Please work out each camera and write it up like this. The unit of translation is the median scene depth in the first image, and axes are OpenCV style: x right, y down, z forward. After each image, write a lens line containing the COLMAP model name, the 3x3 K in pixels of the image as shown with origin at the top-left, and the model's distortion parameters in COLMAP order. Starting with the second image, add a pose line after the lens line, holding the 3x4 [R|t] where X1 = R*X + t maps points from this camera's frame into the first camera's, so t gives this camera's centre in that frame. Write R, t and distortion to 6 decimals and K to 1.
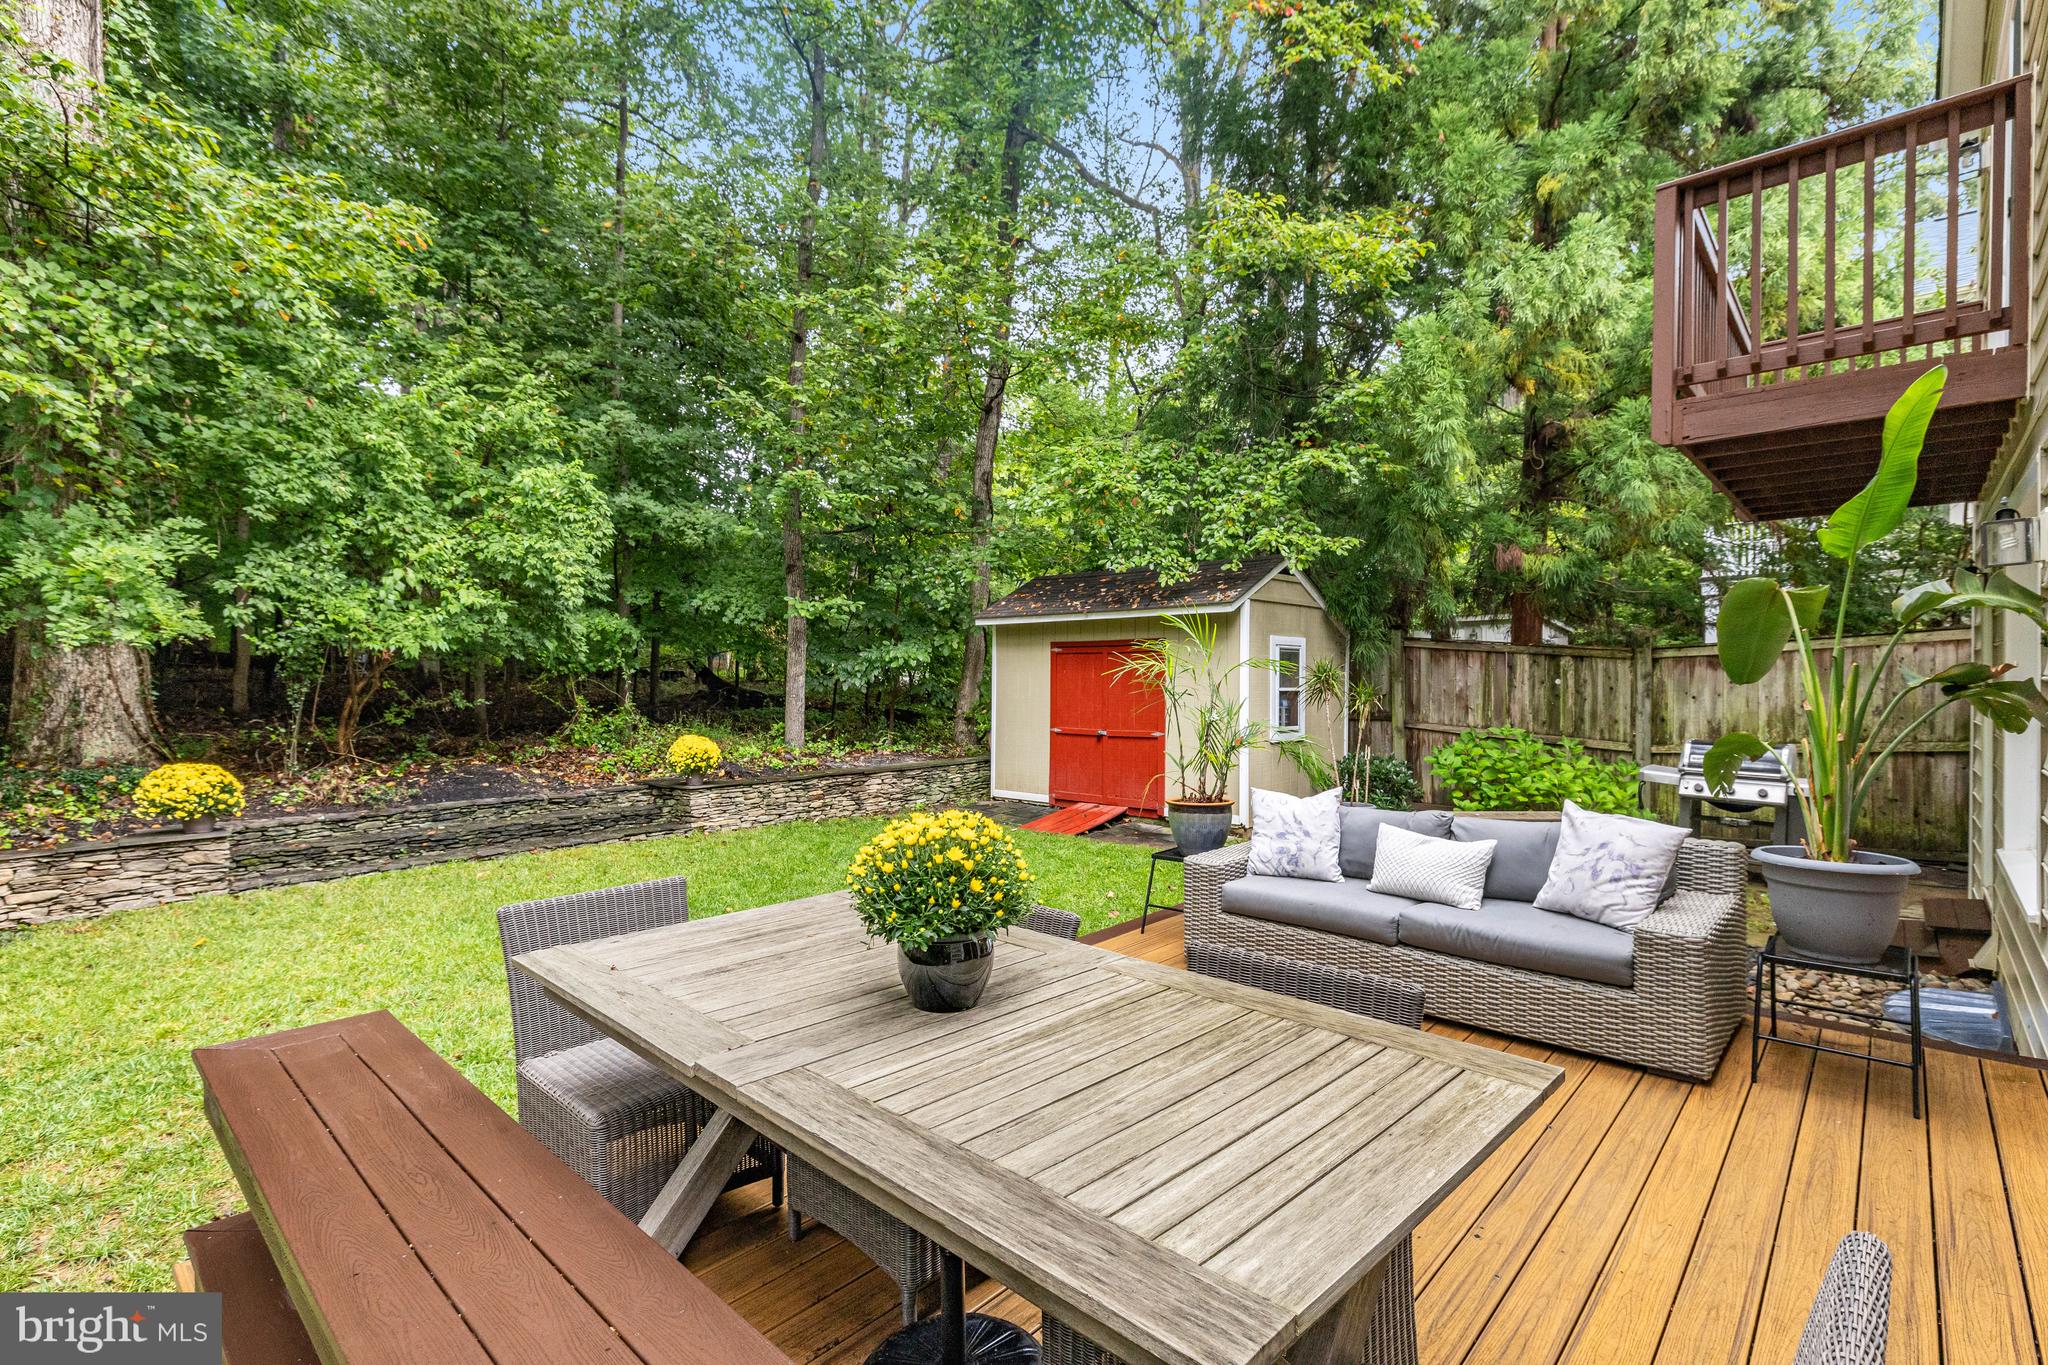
lens RADIAL K [[967.4, 0, 1032.3], [0, 967.4, 677.5], [0, 0, 1]] dist [0.010846, 0.000380]
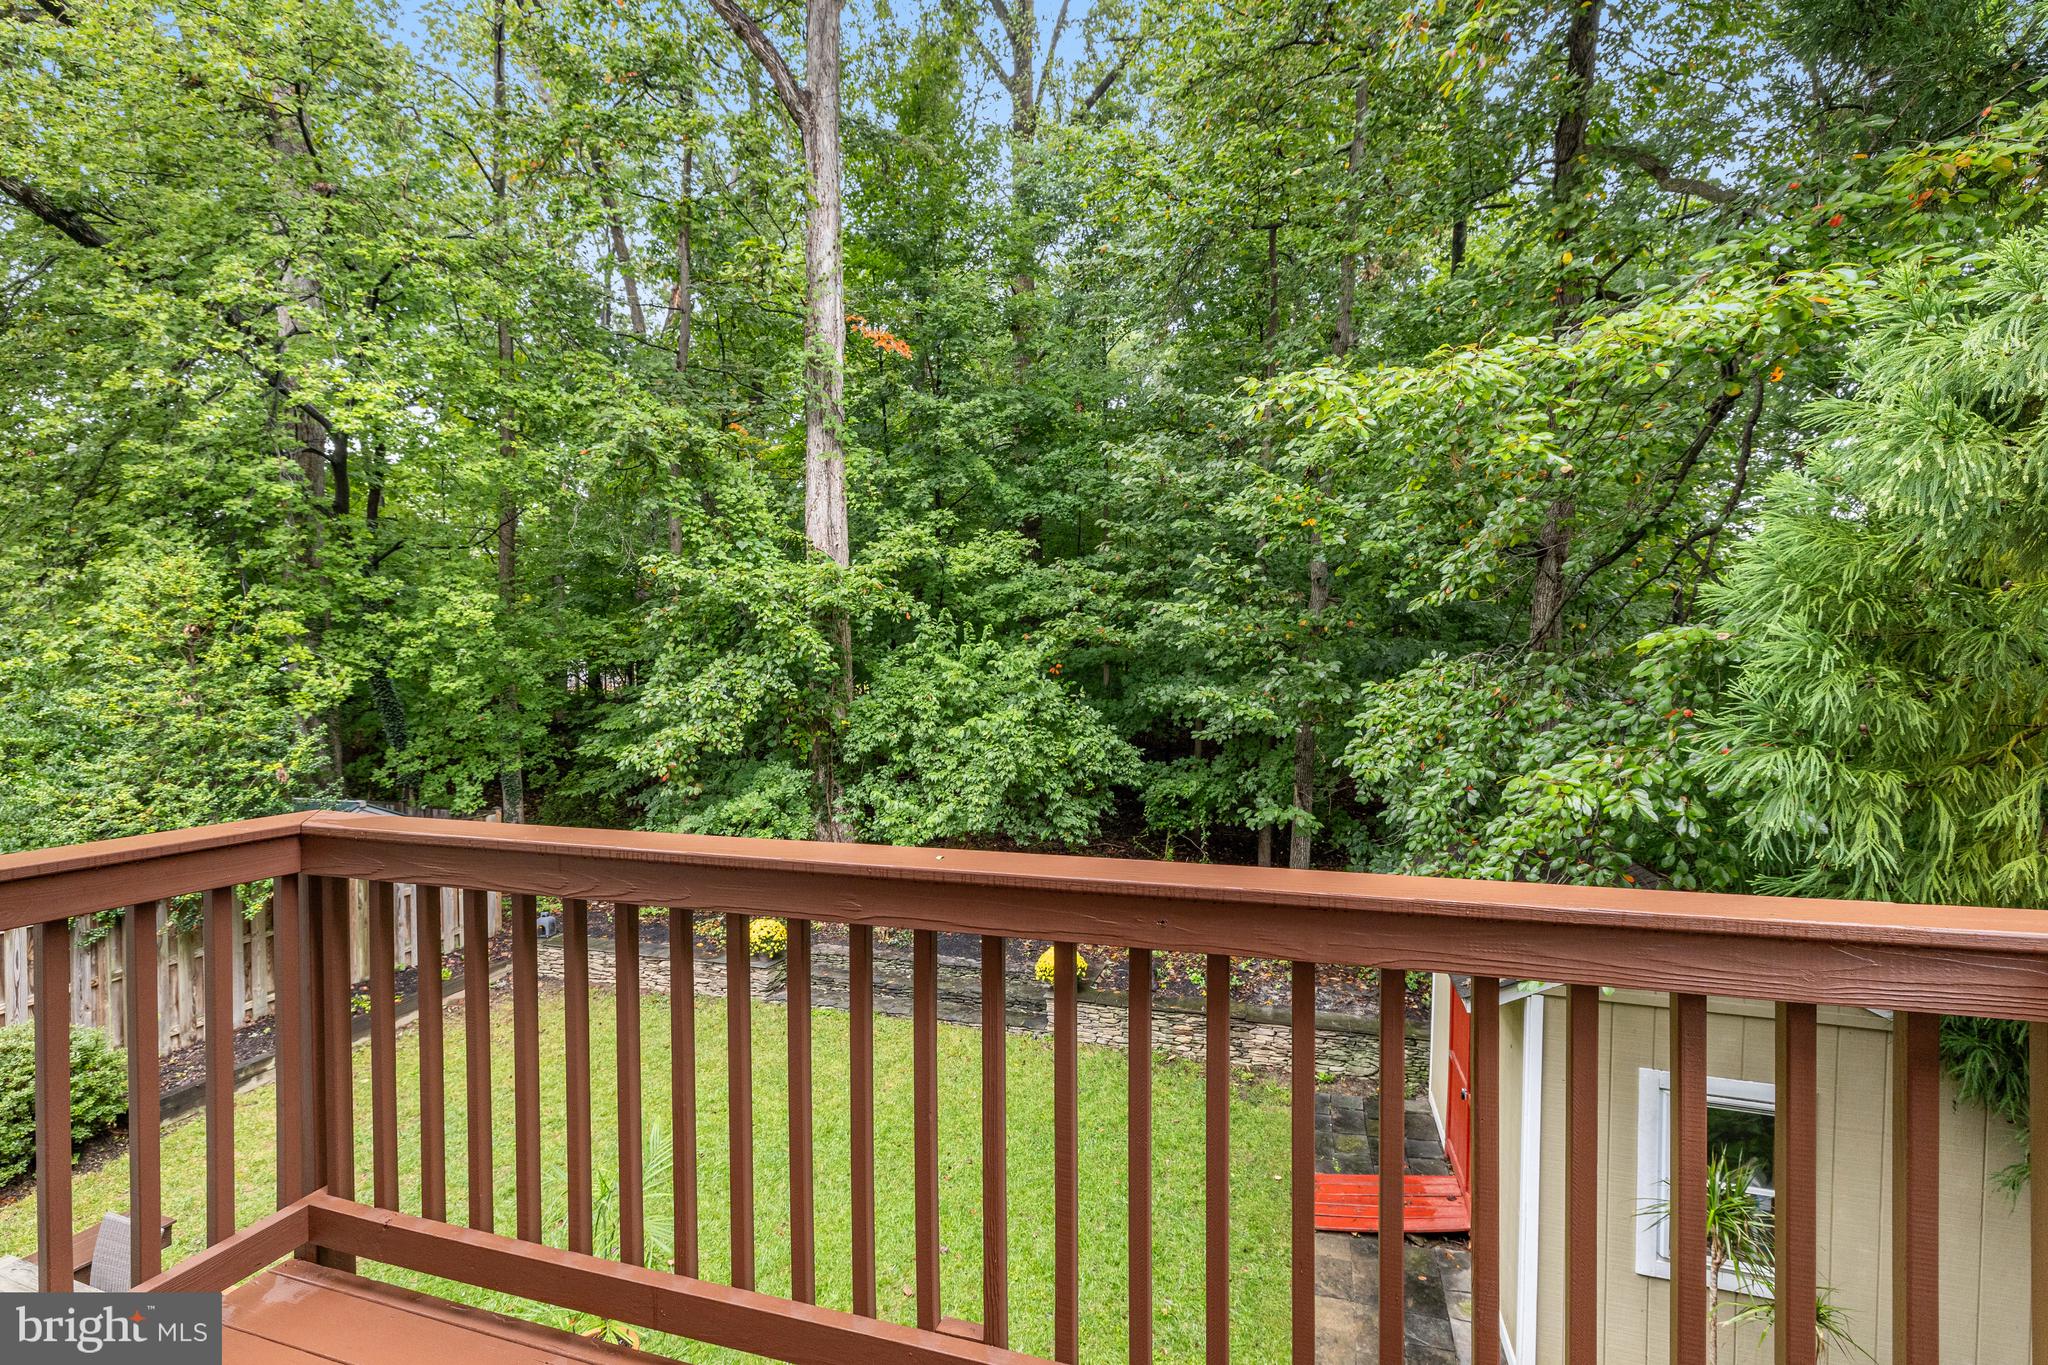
lens RADIAL K [[881.1, 0, 1020.5], [0, 881.1, 696.2], [0, 0, 1]] dist [-0.000856, -0.000209]
pose [[0.413822, 0.020832, -0.910119, 0.557233], [0.007033, 0.999635, 0.026078, -0.261259], [0.910330, -0.017193, 0.413525, 0.549252]]
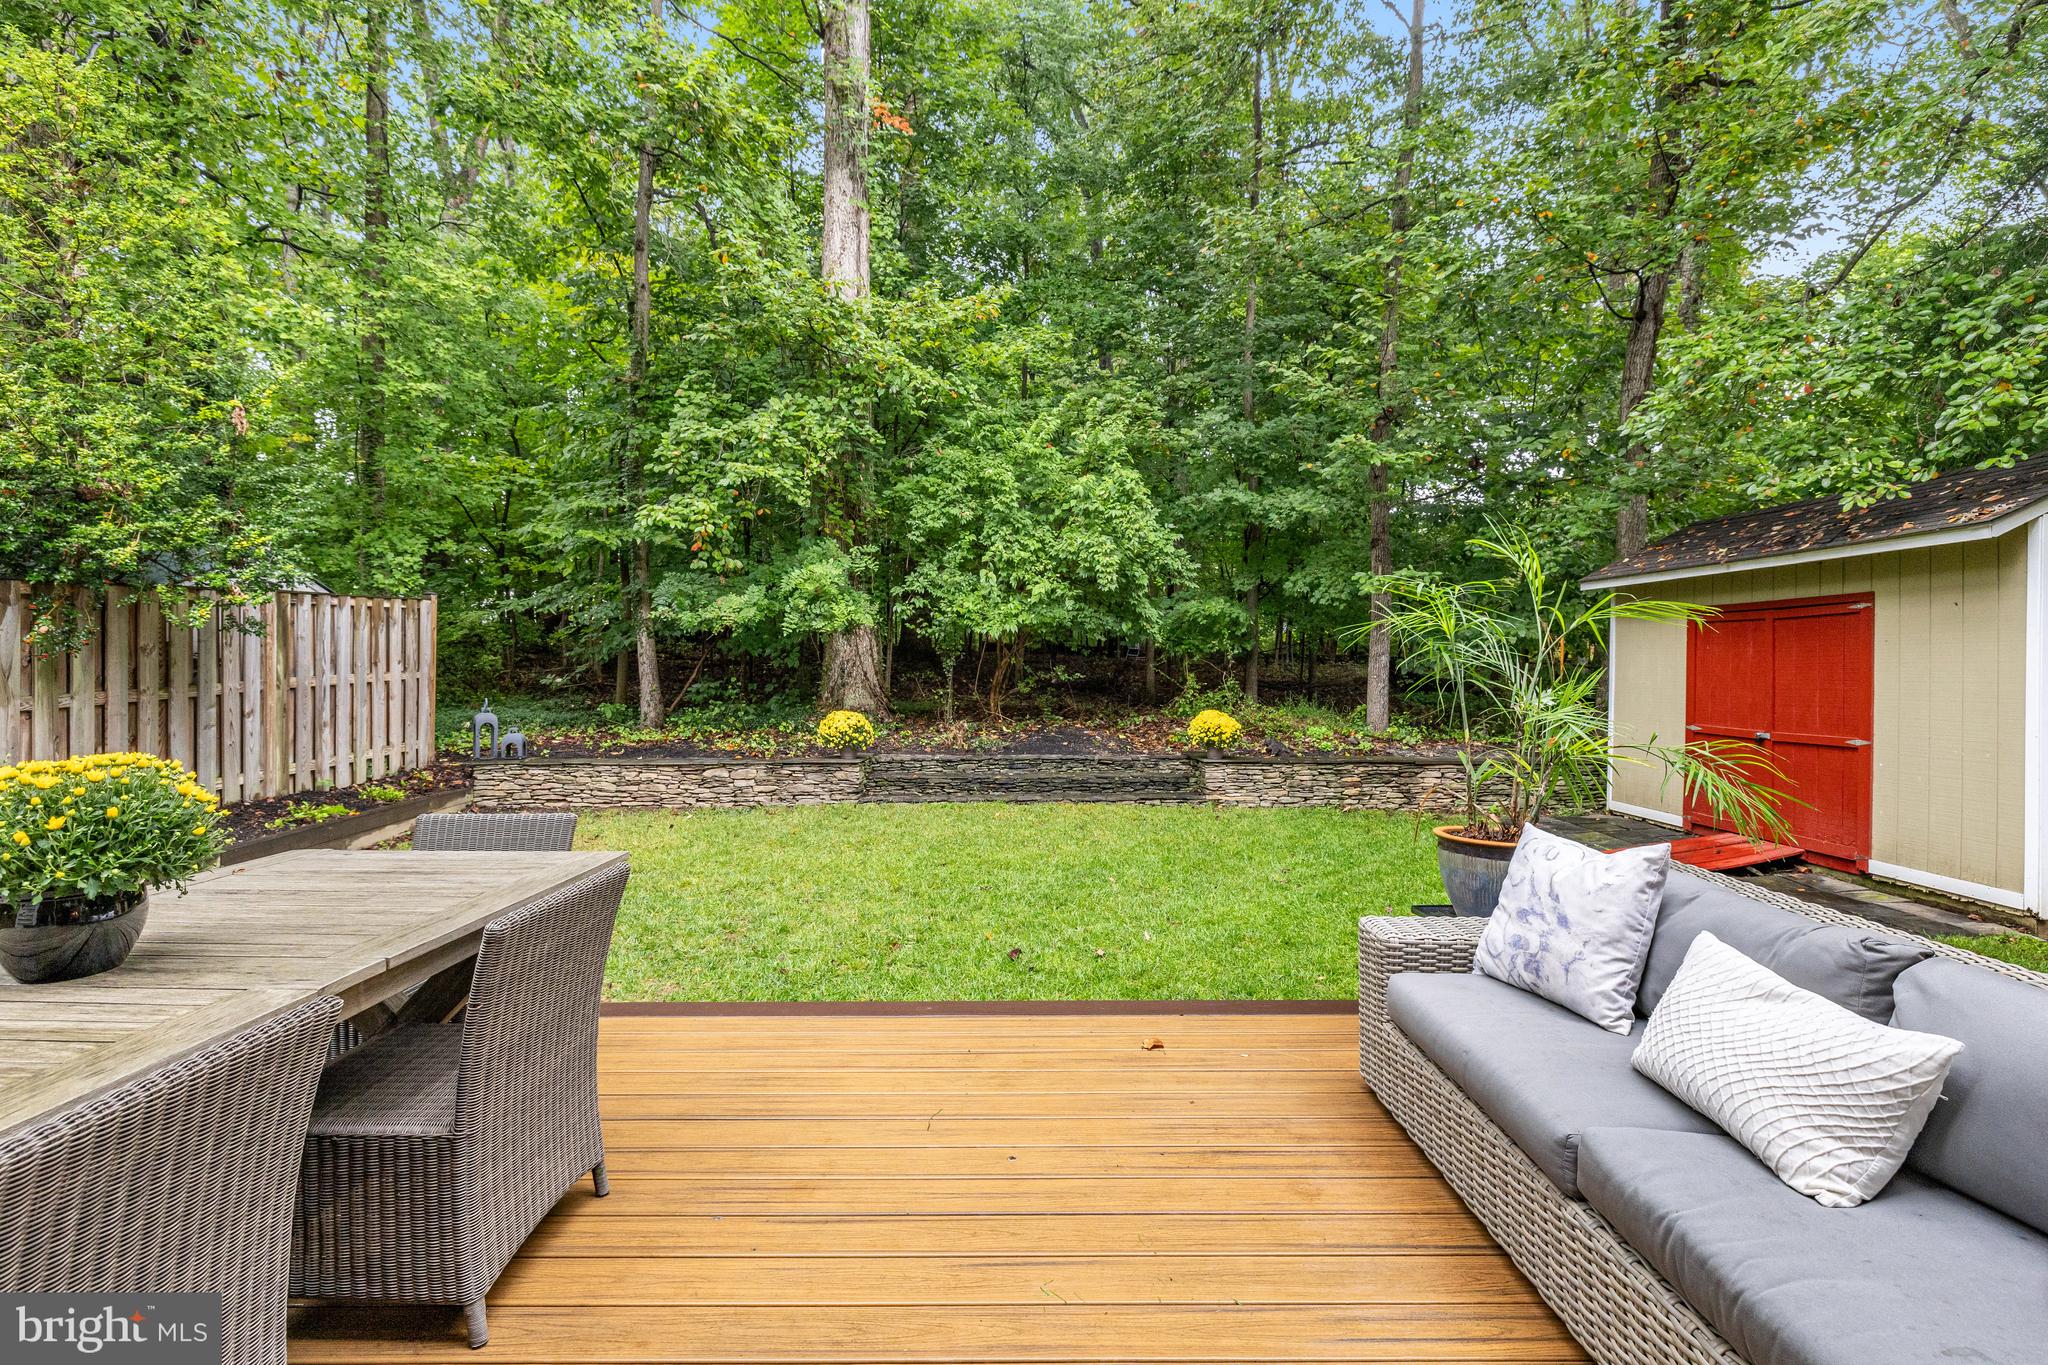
lens RADIAL K [[881.1, 0, 1004.5], [0, 881.1, 655.6], [0, 0, 1]] dist [-0.000856, -0.000209]
pose [[0.669490, -0.002191, -0.742818, 0.201407], [-0.005845, 0.999949, -0.008218, 0.010124], [0.742798, 0.009844, 0.669443, 0.207012]]
